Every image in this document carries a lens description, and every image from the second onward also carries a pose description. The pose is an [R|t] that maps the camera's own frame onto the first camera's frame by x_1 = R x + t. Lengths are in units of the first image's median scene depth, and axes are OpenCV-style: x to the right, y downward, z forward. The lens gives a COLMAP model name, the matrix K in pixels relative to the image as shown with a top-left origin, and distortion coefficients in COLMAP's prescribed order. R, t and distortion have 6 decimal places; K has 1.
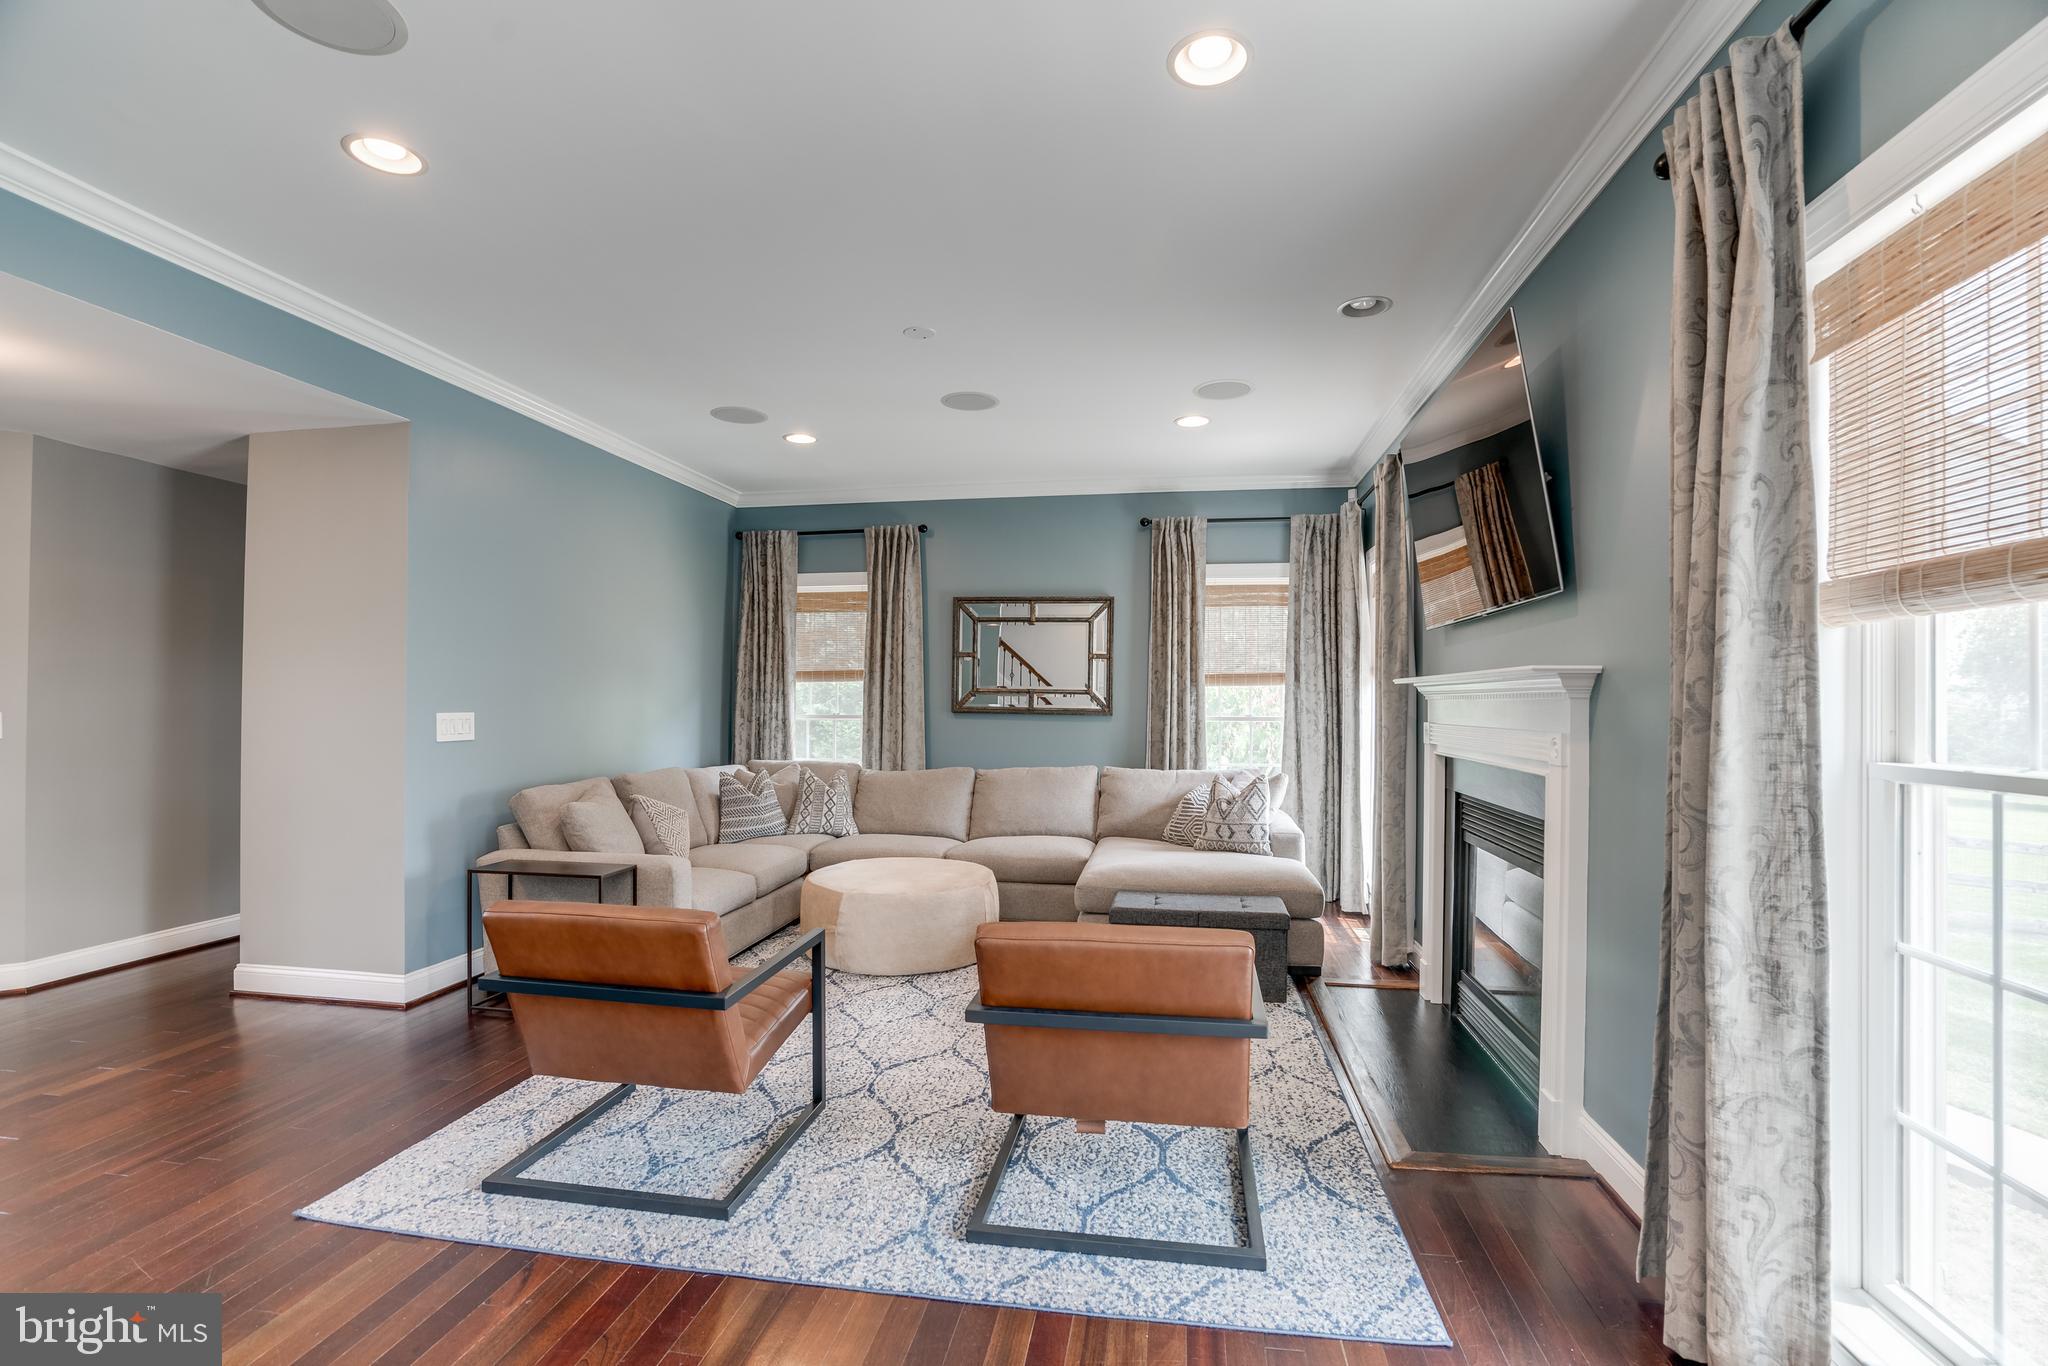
lens RADIAL K [[986.3, 0, 1022.1], [0, 986.3, 689.3], [0, 0, 1]] dist [-0.022041, 0.001713]
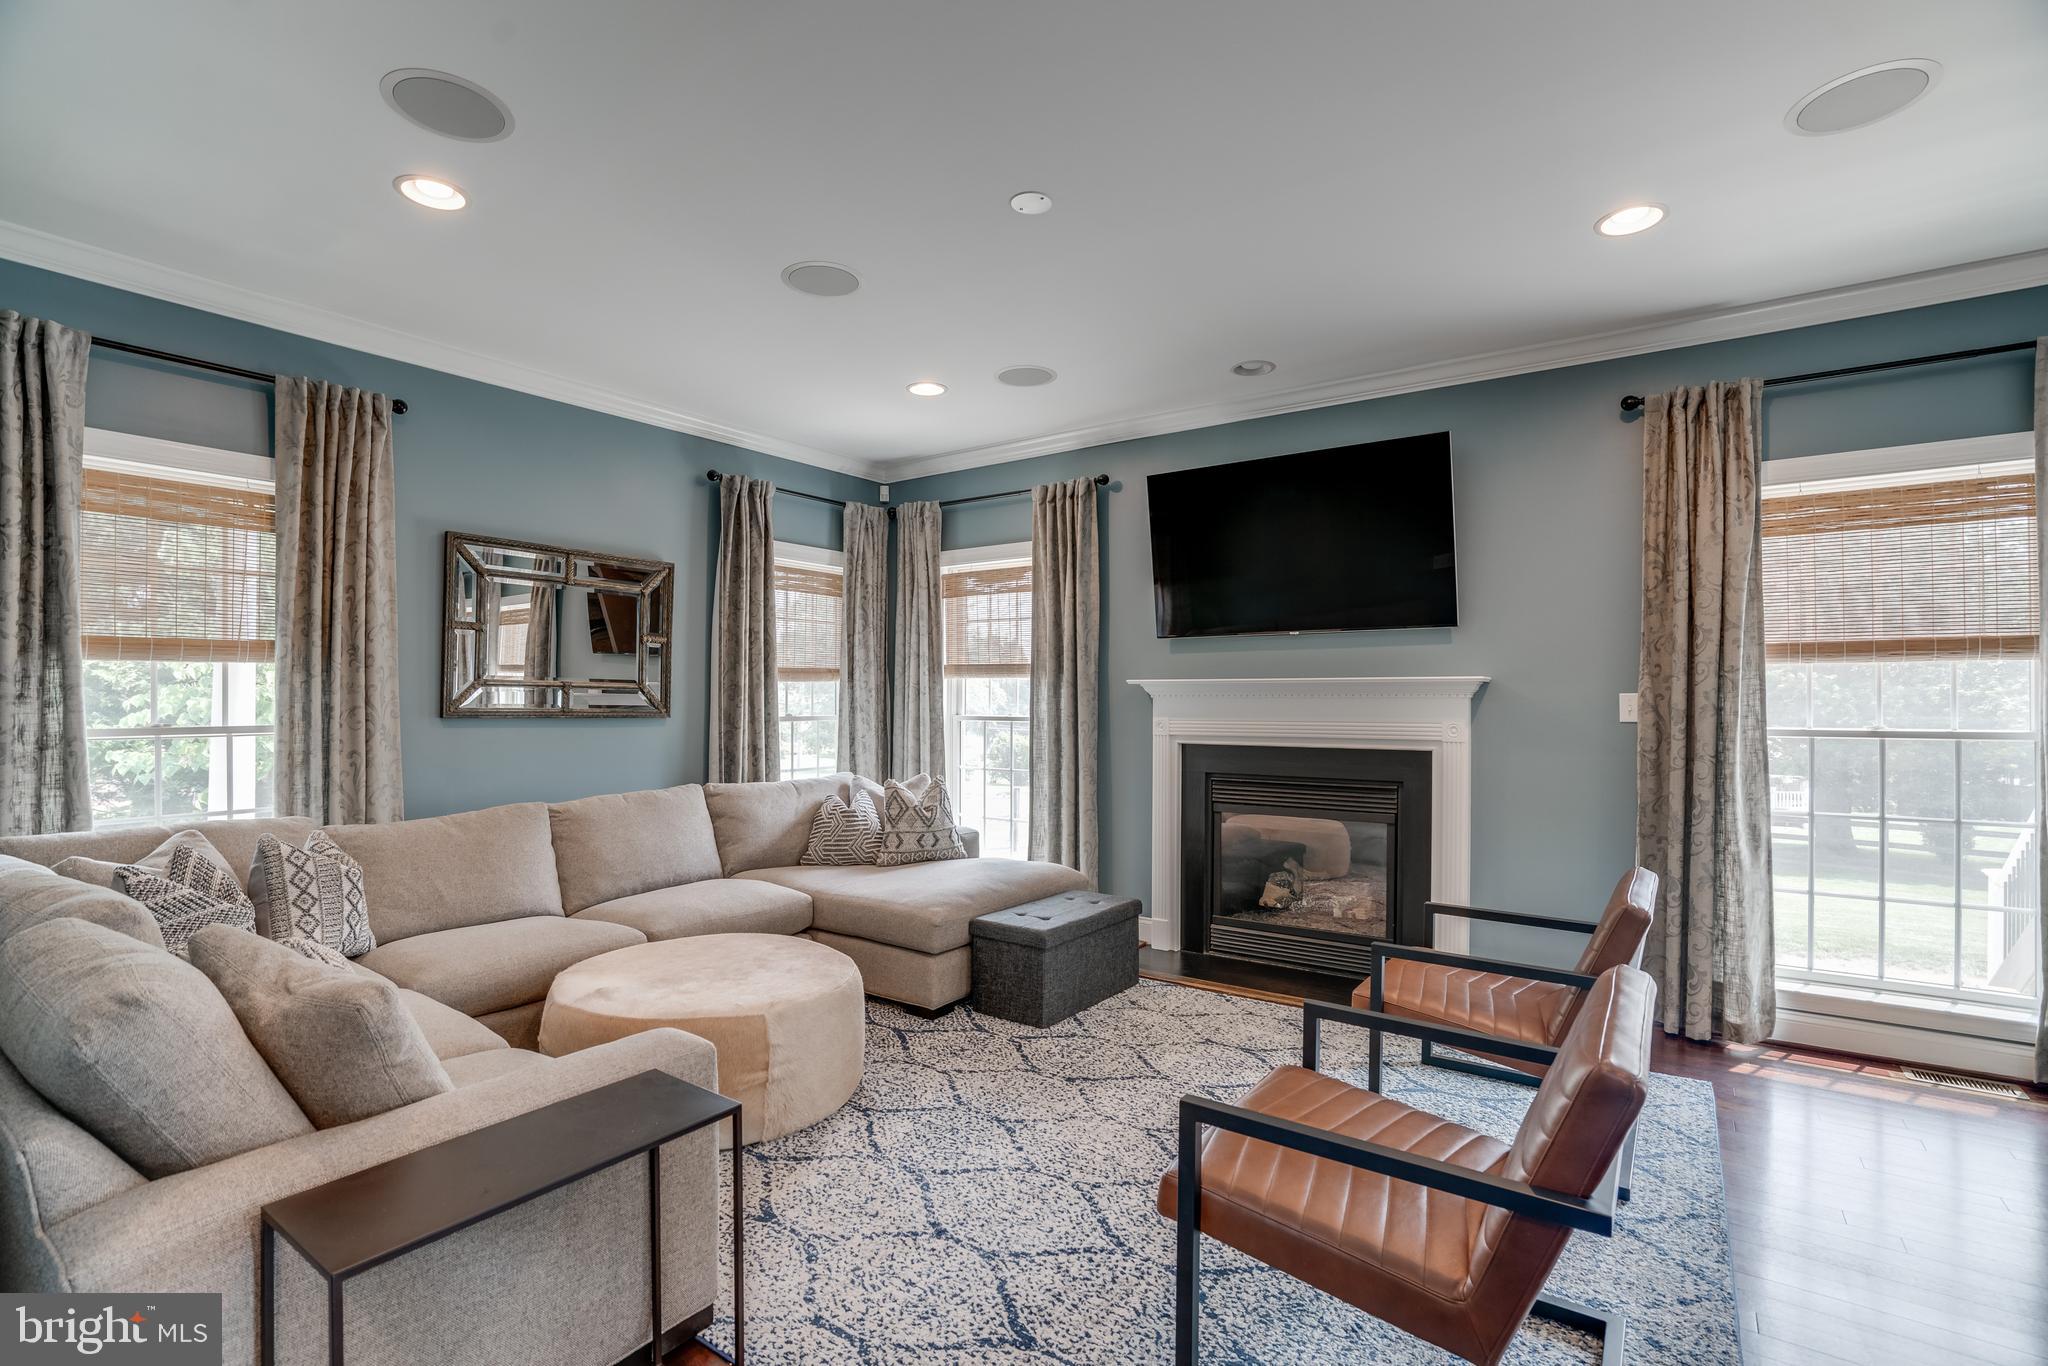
lens RADIAL K [[986.3, 0, 1026.8], [0, 986.3, 698.1], [0, 0, 1]] dist [-0.022041, 0.001713]
pose [[0.406067, 0.000605, 0.913843, -0.514643], [-0.011676, 0.999922, 0.004527, 0.004613], [-0.913769, -0.012508, 0.406043, 0.457185]]
